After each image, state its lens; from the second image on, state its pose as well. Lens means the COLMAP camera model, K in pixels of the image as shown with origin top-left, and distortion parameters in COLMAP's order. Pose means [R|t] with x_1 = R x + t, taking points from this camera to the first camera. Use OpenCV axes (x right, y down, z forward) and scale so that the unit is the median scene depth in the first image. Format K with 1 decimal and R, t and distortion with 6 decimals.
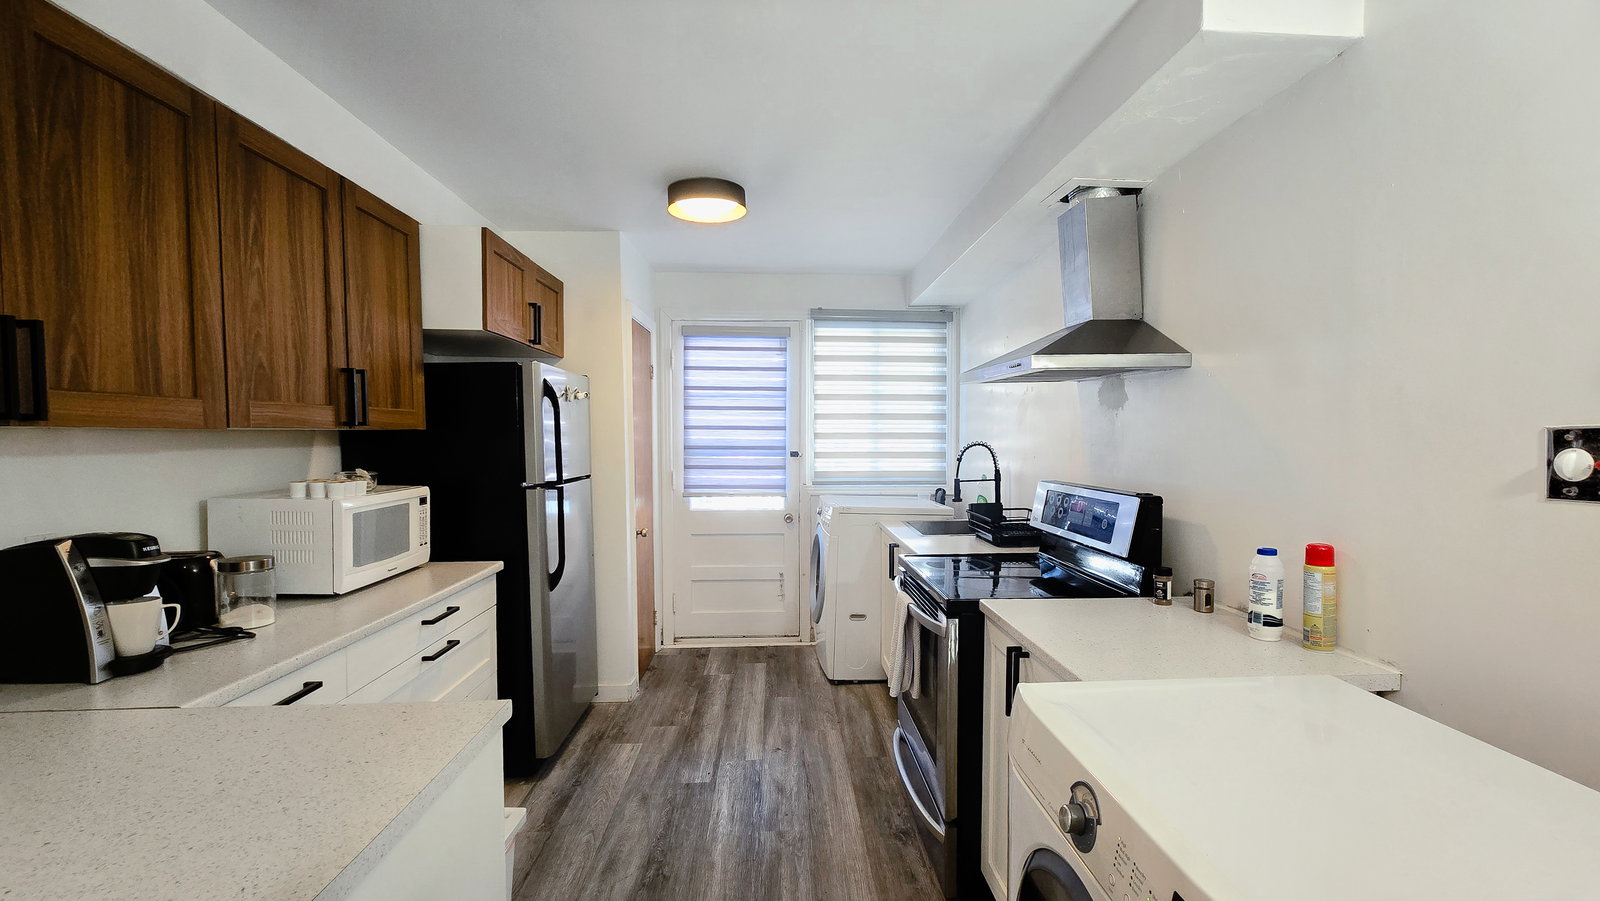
lens RADIAL K [[665.2, 0, 803.8], [0, 665.2, 448.0], [0, 0, 1]] dist [-0.001107, -0.000151]
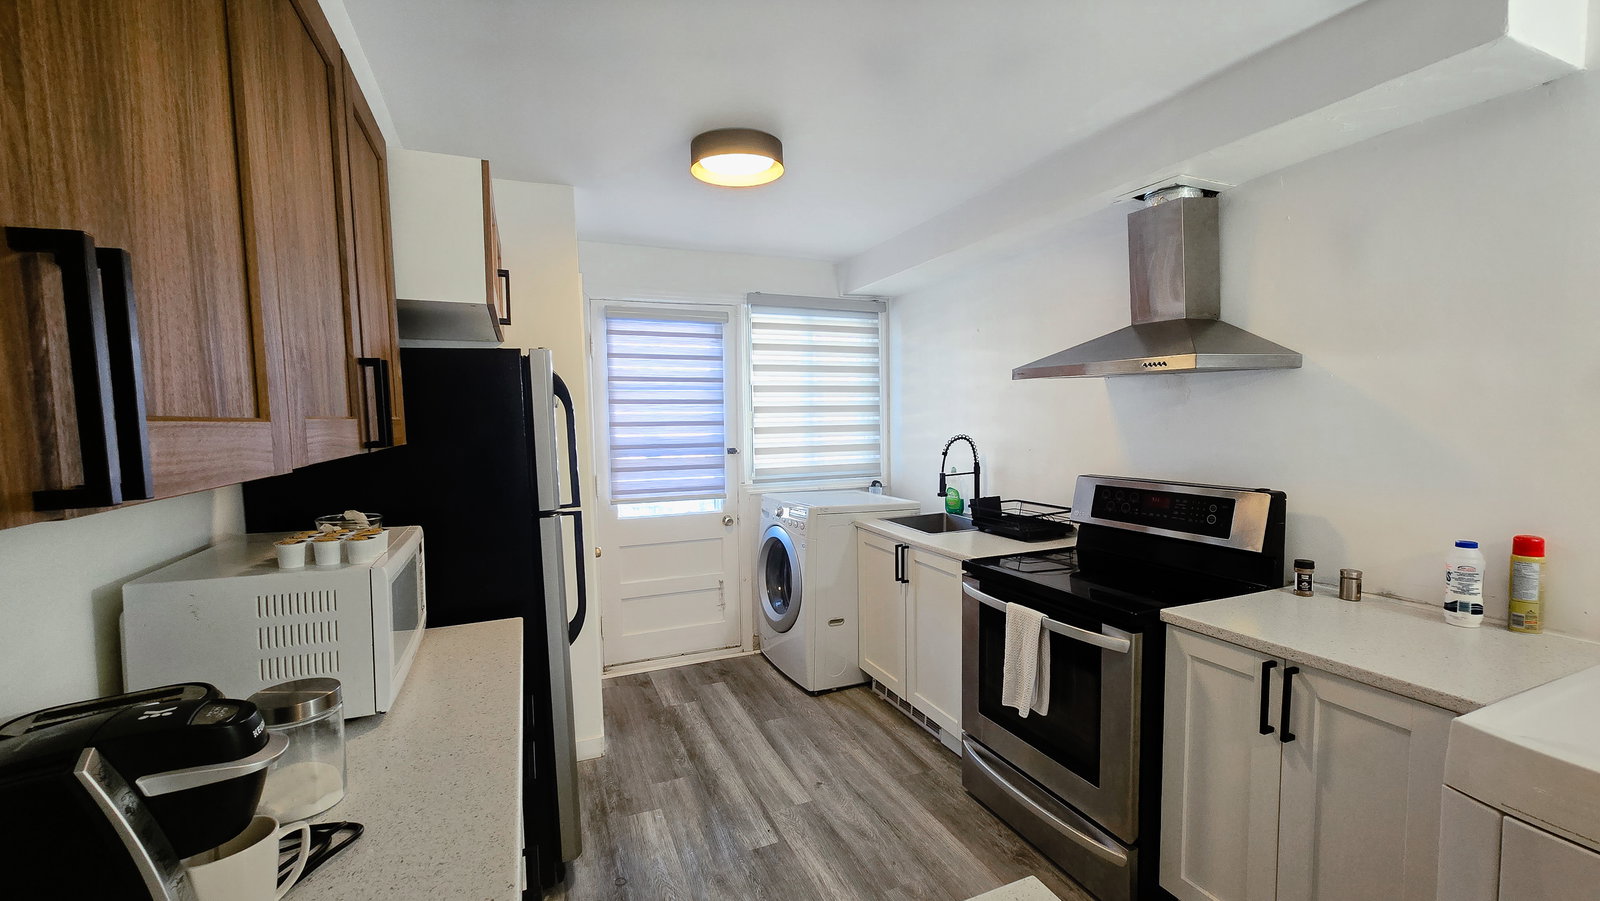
lens RADIAL K [[650.6, 0, 800.0], [0, 650.6, 450.5], [0, 0, 1]] dist [-0.000266, -0.000351]
pose [[0.946069, -0.032683, 0.322313, -0.270757], [0.023630, 0.999210, 0.031960, -0.022607], [-0.323103, -0.022620, 0.946093, 0.149443]]
